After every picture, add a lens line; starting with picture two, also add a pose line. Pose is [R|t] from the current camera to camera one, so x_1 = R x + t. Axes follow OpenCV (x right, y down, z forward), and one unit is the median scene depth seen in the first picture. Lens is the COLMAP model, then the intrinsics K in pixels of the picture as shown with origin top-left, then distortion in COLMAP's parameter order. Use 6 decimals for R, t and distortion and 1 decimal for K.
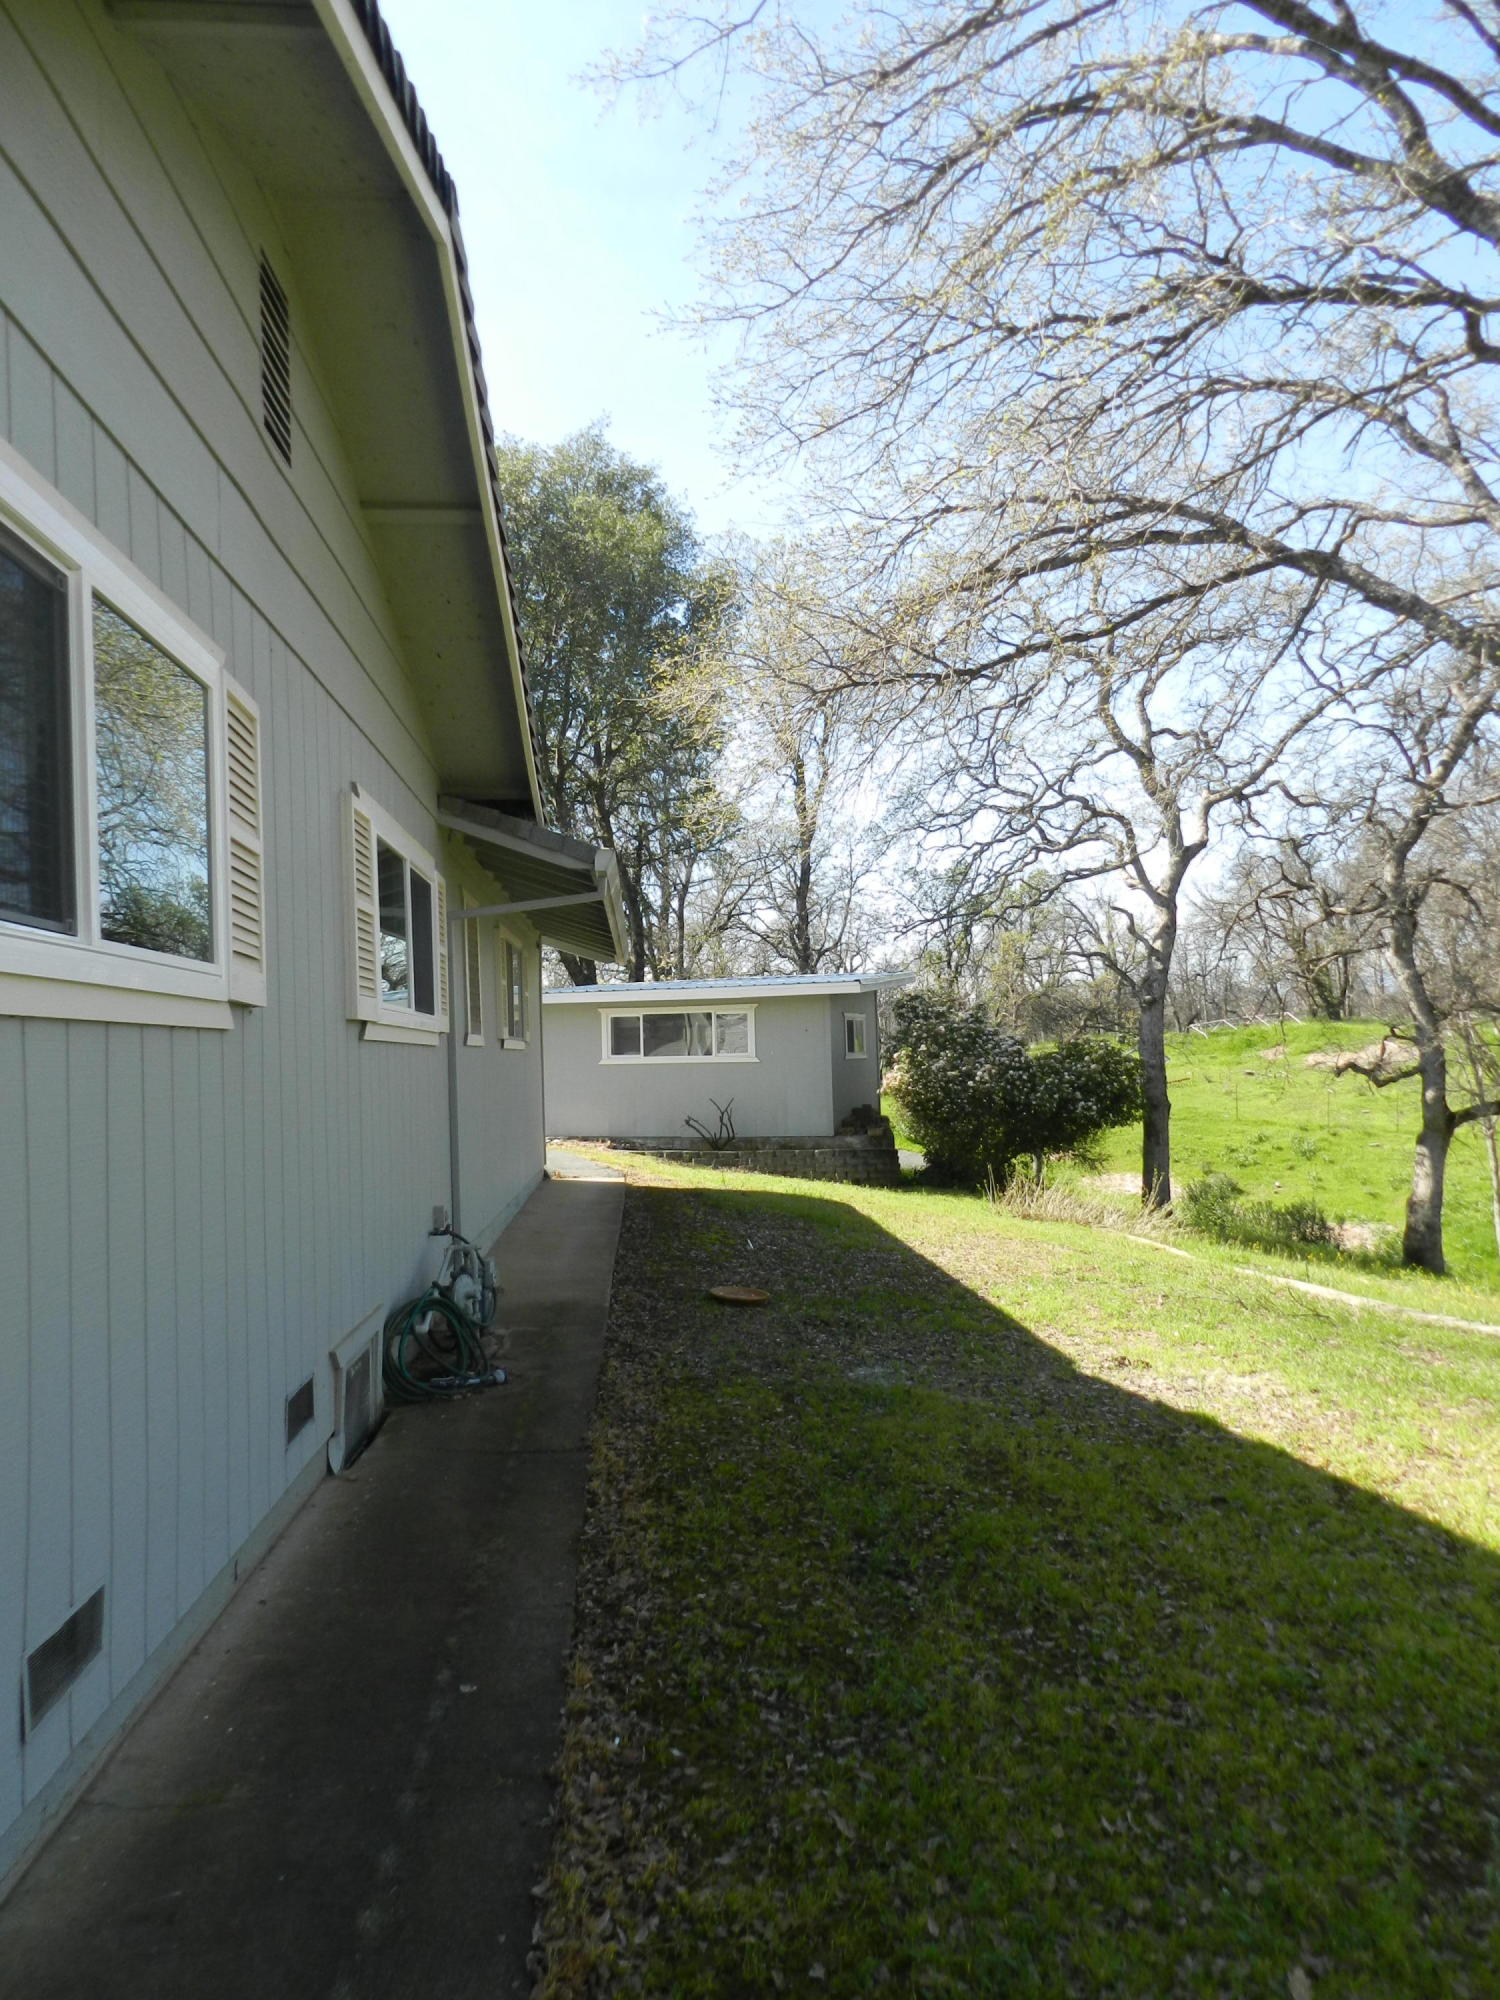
lens RADIAL K [[1359.9, 0, 741.5], [0, 1359.9, 995.3], [0, 0, 1]] dist [0.026156, -0.008629]
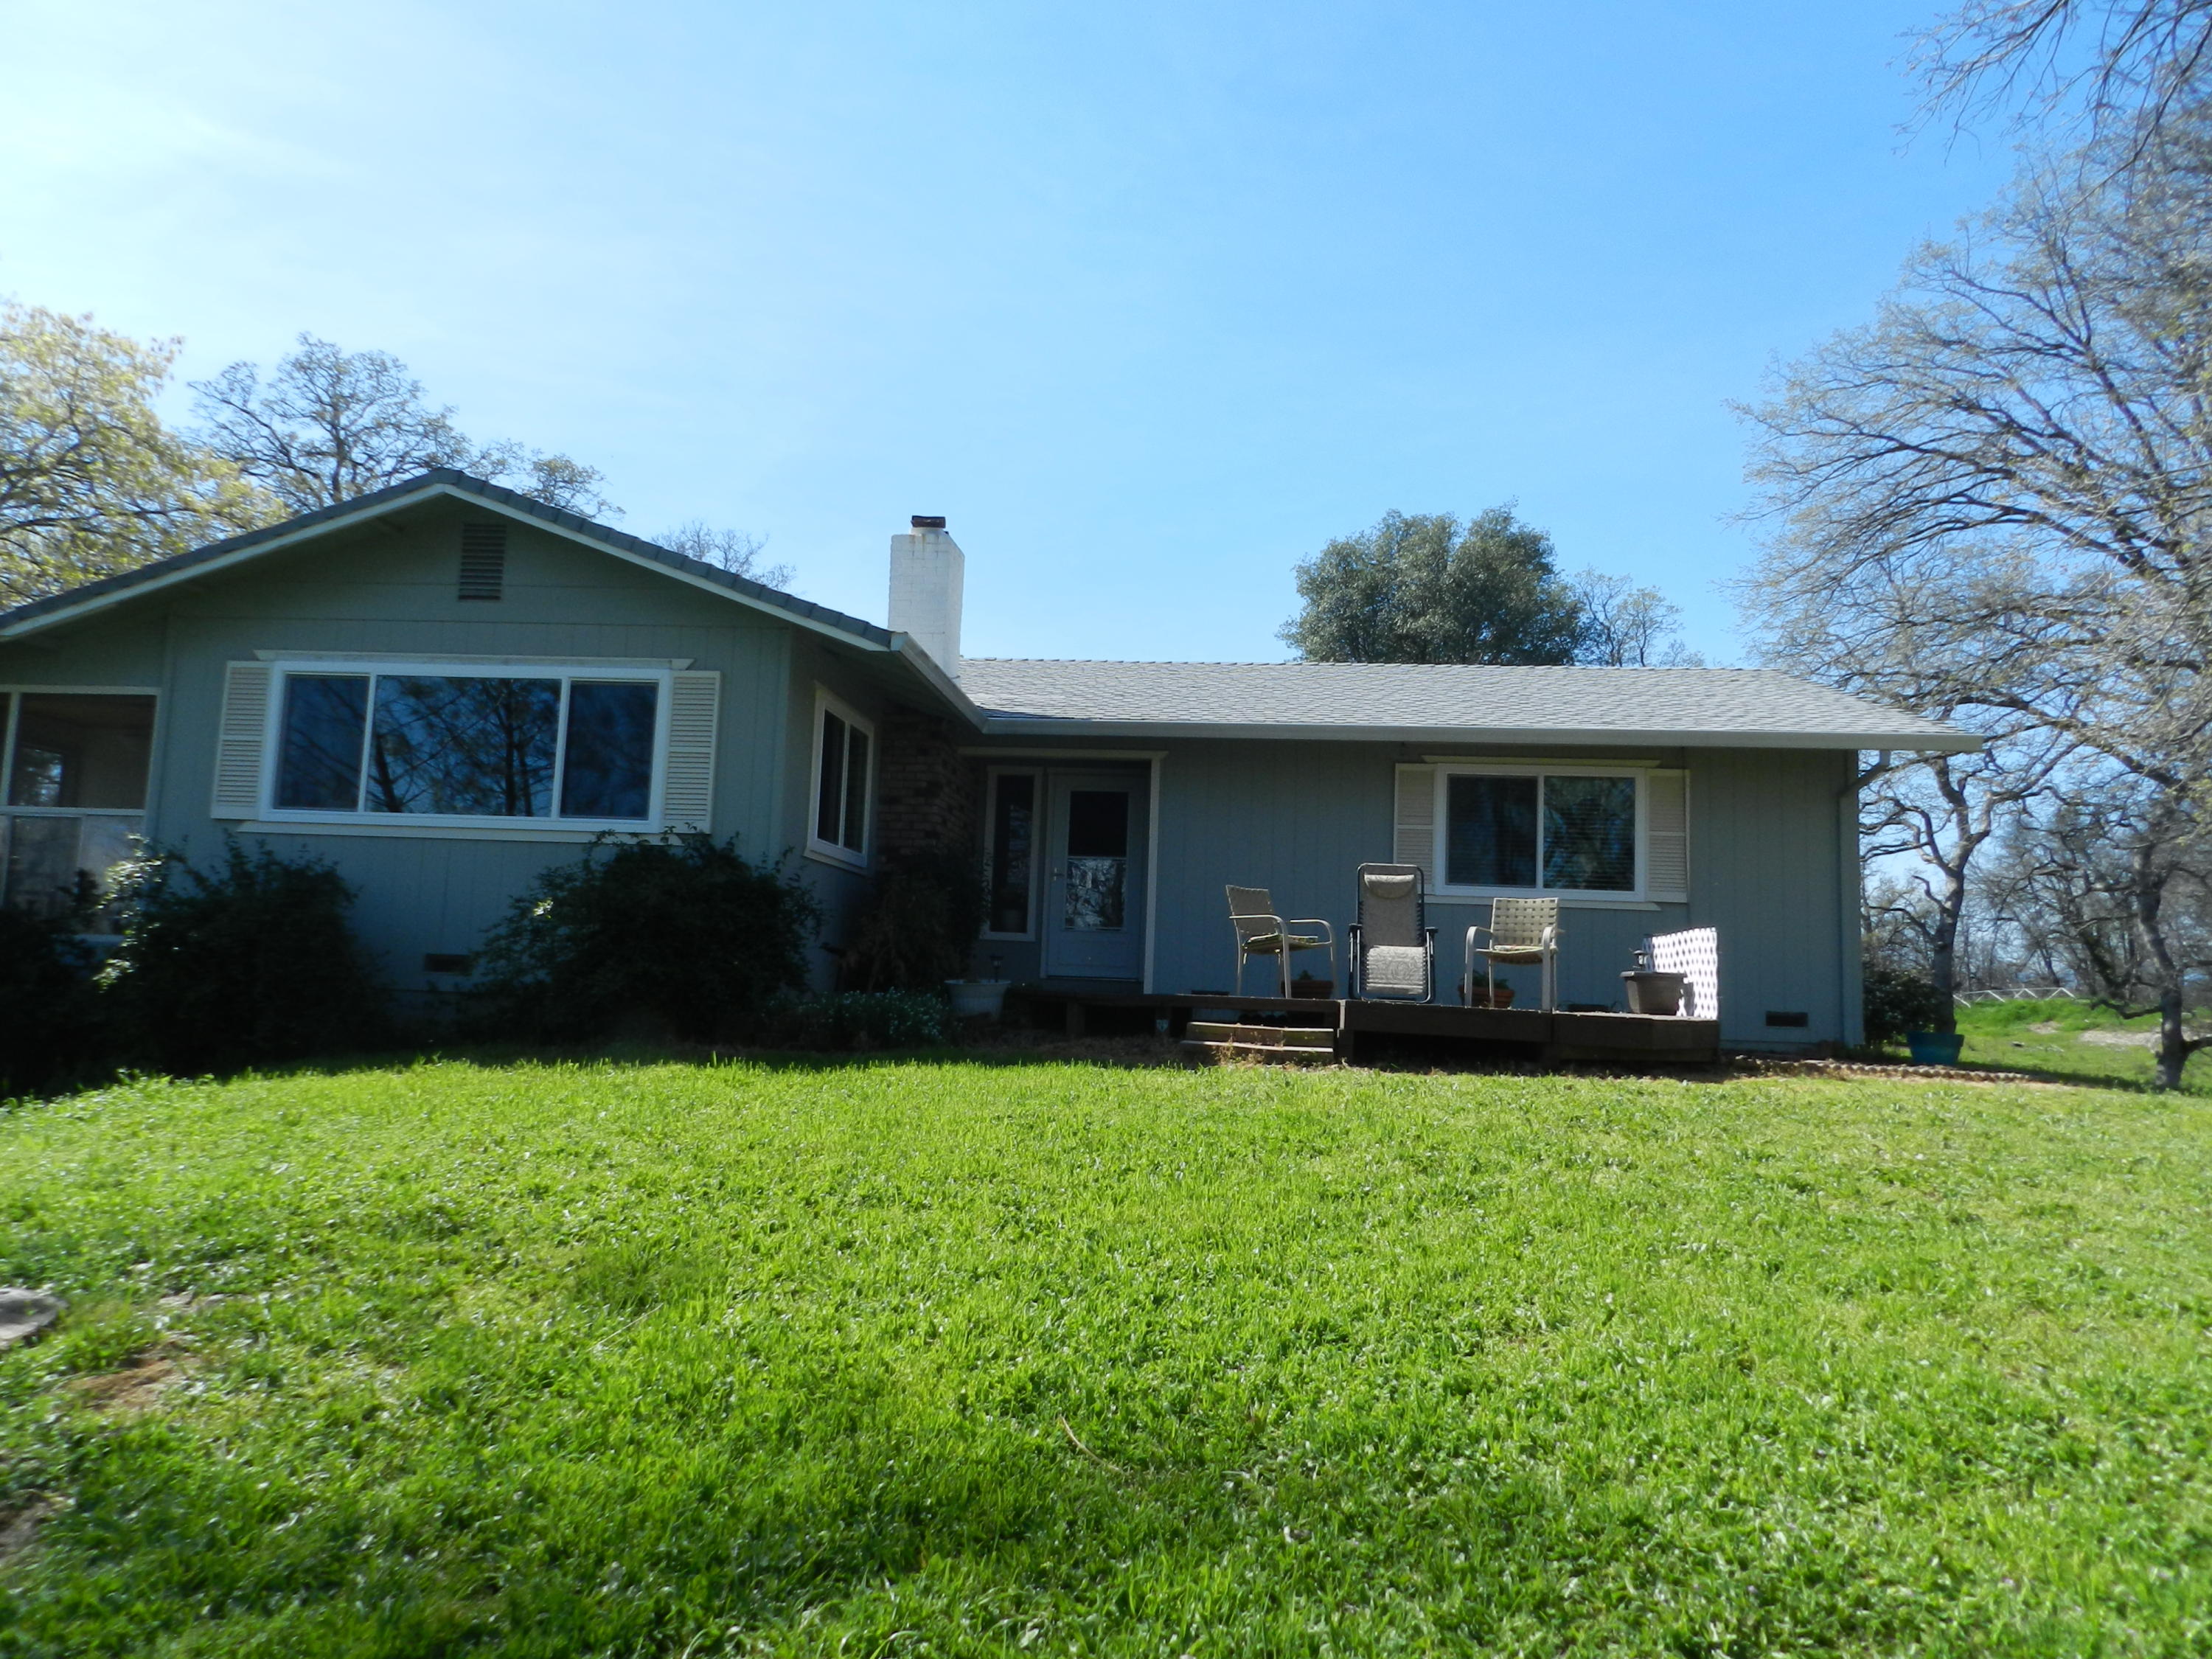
lens RADIAL K [[1504.1, 0, 1099.6], [0, 1504.1, 825.2], [0, 0, 1]] dist [0.026156, -0.008629]
pose [[0.980440, 0.047927, -0.190892, -0.236892], [-0.061748, 0.995832, -0.067122, 0.036752], [0.186879, 0.077596, 0.979313, -0.636662]]
